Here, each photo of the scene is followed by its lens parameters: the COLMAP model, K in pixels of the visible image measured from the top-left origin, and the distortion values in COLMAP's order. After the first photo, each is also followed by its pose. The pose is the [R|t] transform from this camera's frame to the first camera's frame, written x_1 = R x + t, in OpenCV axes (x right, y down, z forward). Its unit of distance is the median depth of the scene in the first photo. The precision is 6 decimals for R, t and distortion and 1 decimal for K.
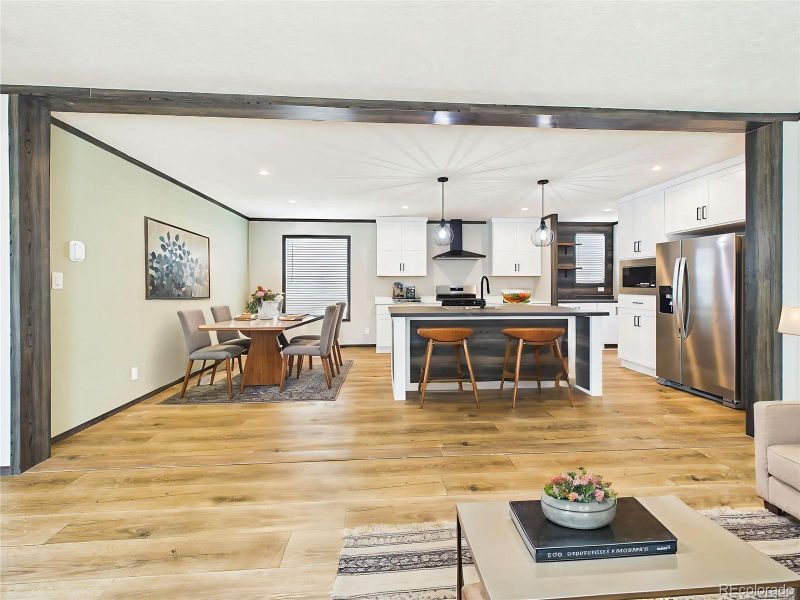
lens RADIAL K [[323.1, 0, 399.5], [0, 323.1, 286.6], [0, 0, 1]] dist [0.002471, 0.000029]
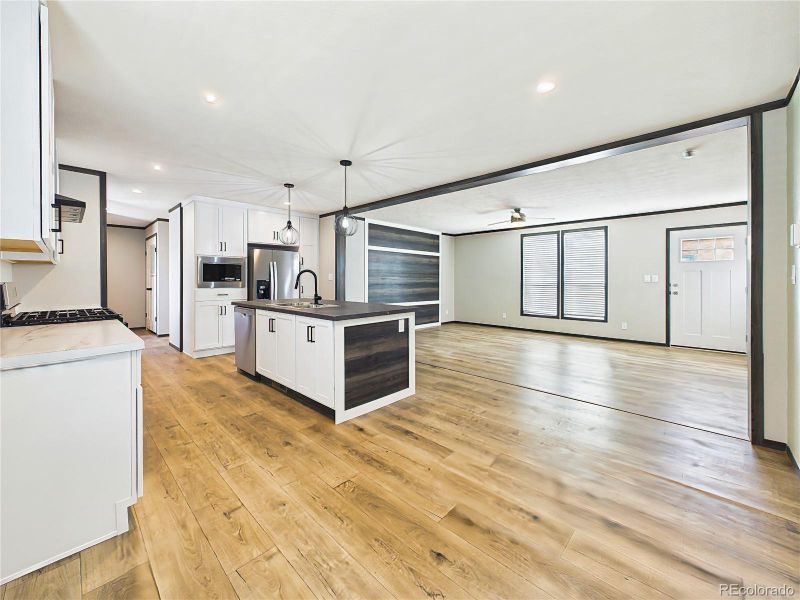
lens RADIAL K [[320.5, 0, 401.3], [0, 320.5, 282.9], [0, 0, 1]] dist [0.002146, -0.000218]
pose [[-0.674343, -0.008960, 0.738364, -0.407670], [0.005186, 0.999844, 0.016869, -0.006455], [-0.738400, 0.015205, -0.674192, 0.955025]]
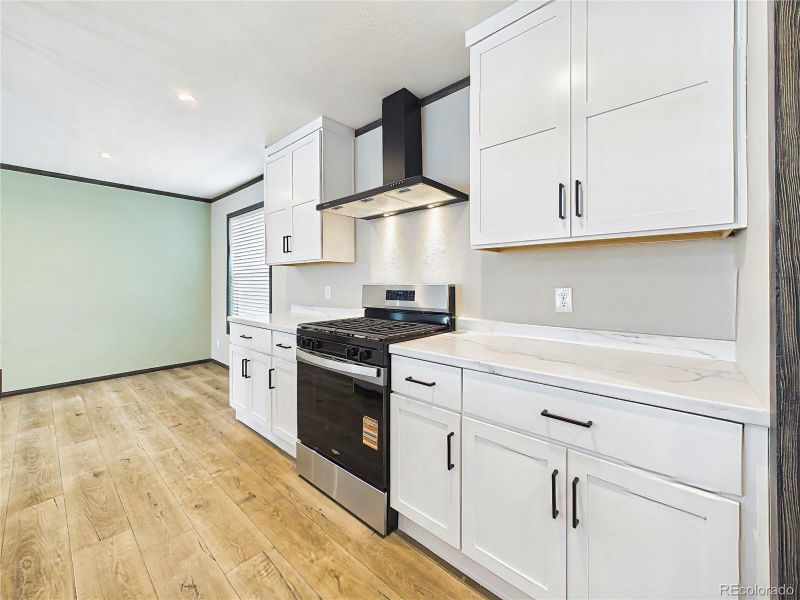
lens RADIAL K [[320.5, 0, 400.8], [0, 320.5, 282.4], [0, 0, 1]] dist [0.002146, -0.000218]
pose [[0.702940, -0.000630, -0.711249, 0.441547], [0.000432, 1.000000, -0.000458, -0.005115], [0.711249, 0.000015, 0.702940, 0.785119]]
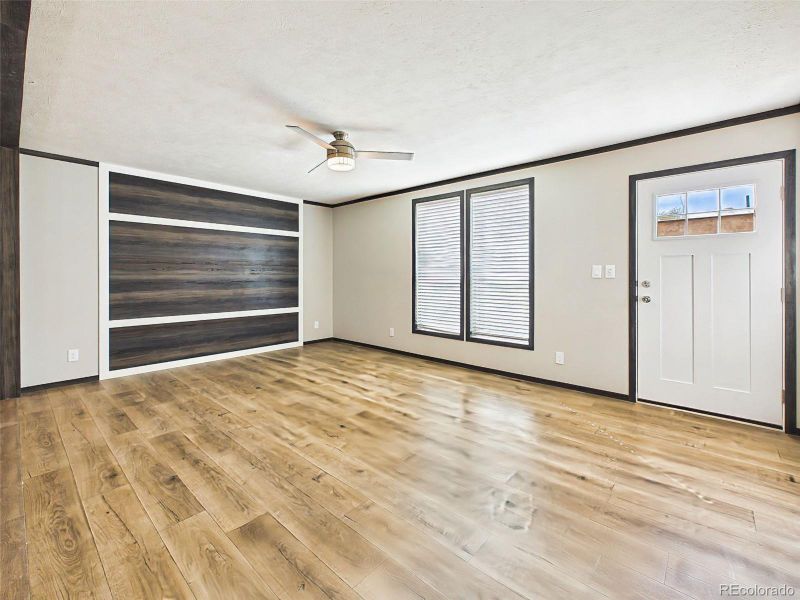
lens RADIAL K [[346.4, 0, 402.8], [0, 346.4, 278.2], [0, 0, 1]] dist [-0.003521, 0.000036]
pose [[-0.700617, -0.009105, 0.713480, -0.370319], [0.007543, 0.999768, 0.020165, -0.002223], [-0.713498, 0.019509, -0.700386, 0.348077]]
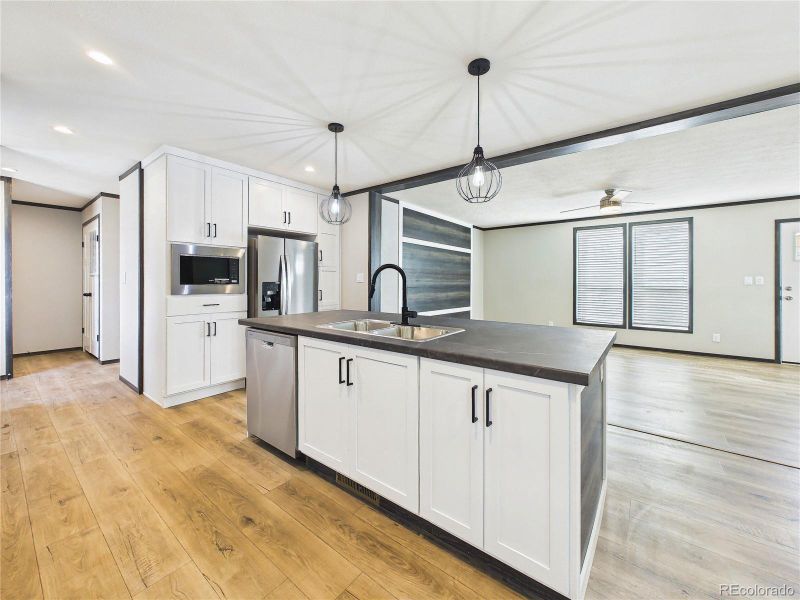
lens RADIAL K [[320.5, 0, 400.8], [0, 320.5, 283.6], [0, 0, 1]] dist [0.002146, -0.000218]
pose [[-0.746817, -0.006852, 0.664995, -0.066295], [0.003343, 0.999896, 0.014057, -0.006117], [-0.665021, 0.012721, -0.746716, 0.925021]]
